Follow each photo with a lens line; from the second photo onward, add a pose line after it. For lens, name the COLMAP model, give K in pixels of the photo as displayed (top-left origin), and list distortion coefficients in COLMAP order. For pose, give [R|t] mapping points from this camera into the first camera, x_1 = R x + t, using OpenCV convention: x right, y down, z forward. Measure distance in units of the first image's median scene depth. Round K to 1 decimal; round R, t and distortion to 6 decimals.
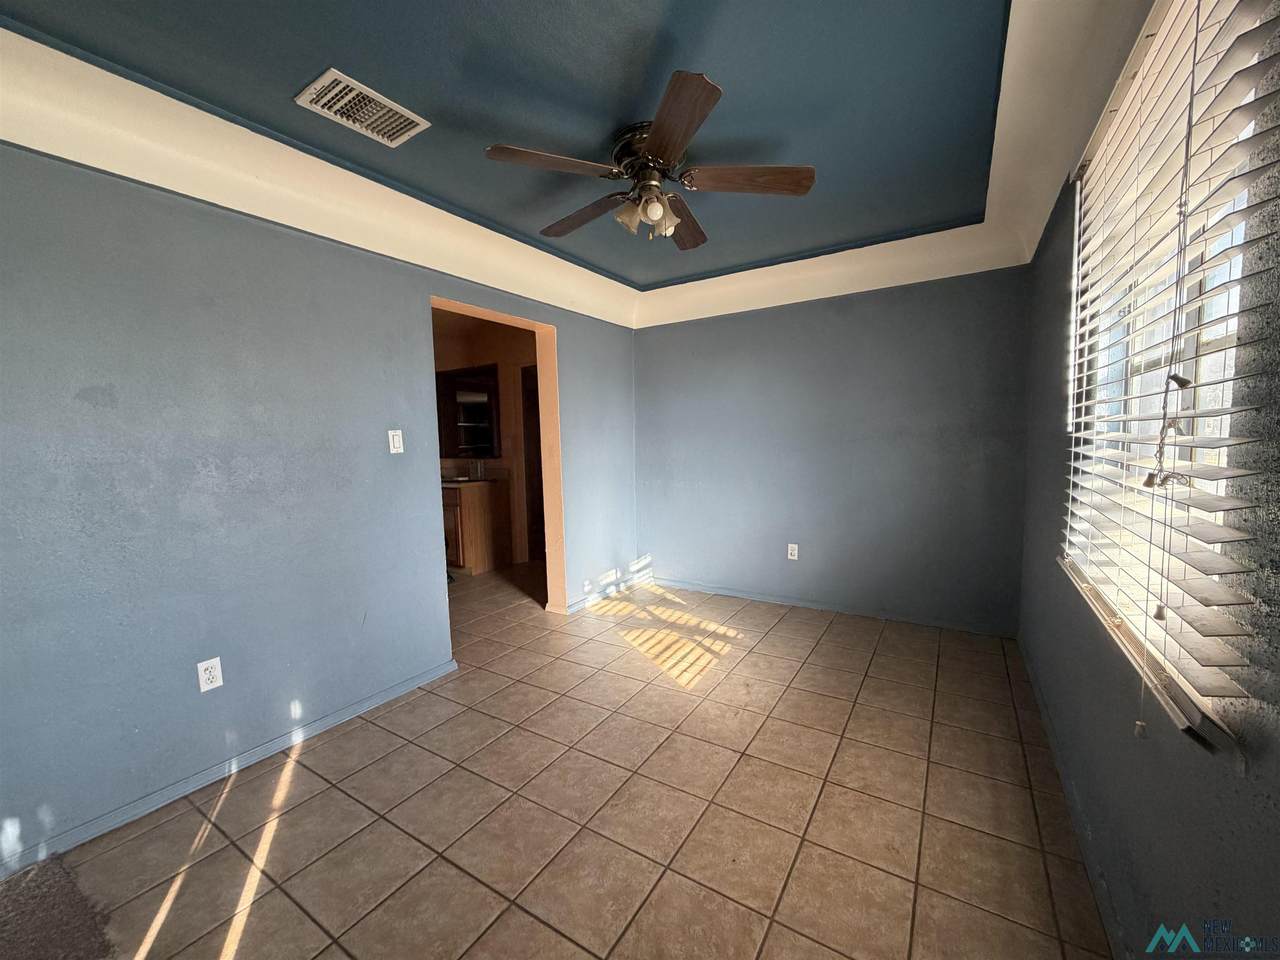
lens RADIAL K [[509.7, 0, 640.4], [0, 509.7, 478.1], [0, 0, 1]] dist [-0.000832, 0.000005]
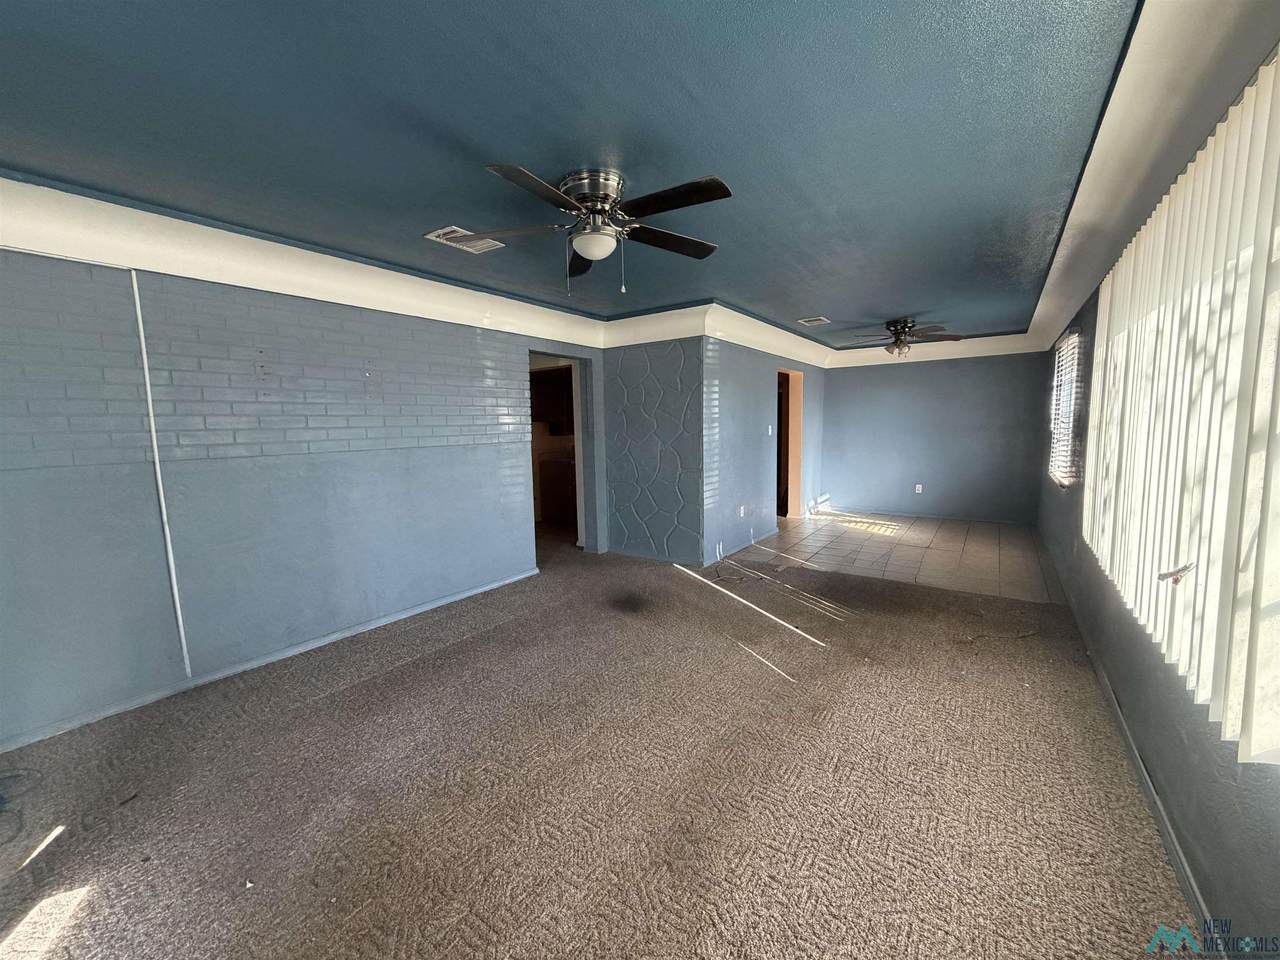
lens RADIAL K [[509.7, 0, 638.1], [0, 509.7, 481.6], [0, 0, 1]] dist [-0.000832, 0.000005]
pose [[0.998384, 0.011971, -0.055544, -0.677988], [-0.010055, 0.999349, 0.034656, 0.064622], [0.055923, -0.034041, 0.997855, -1.013862]]
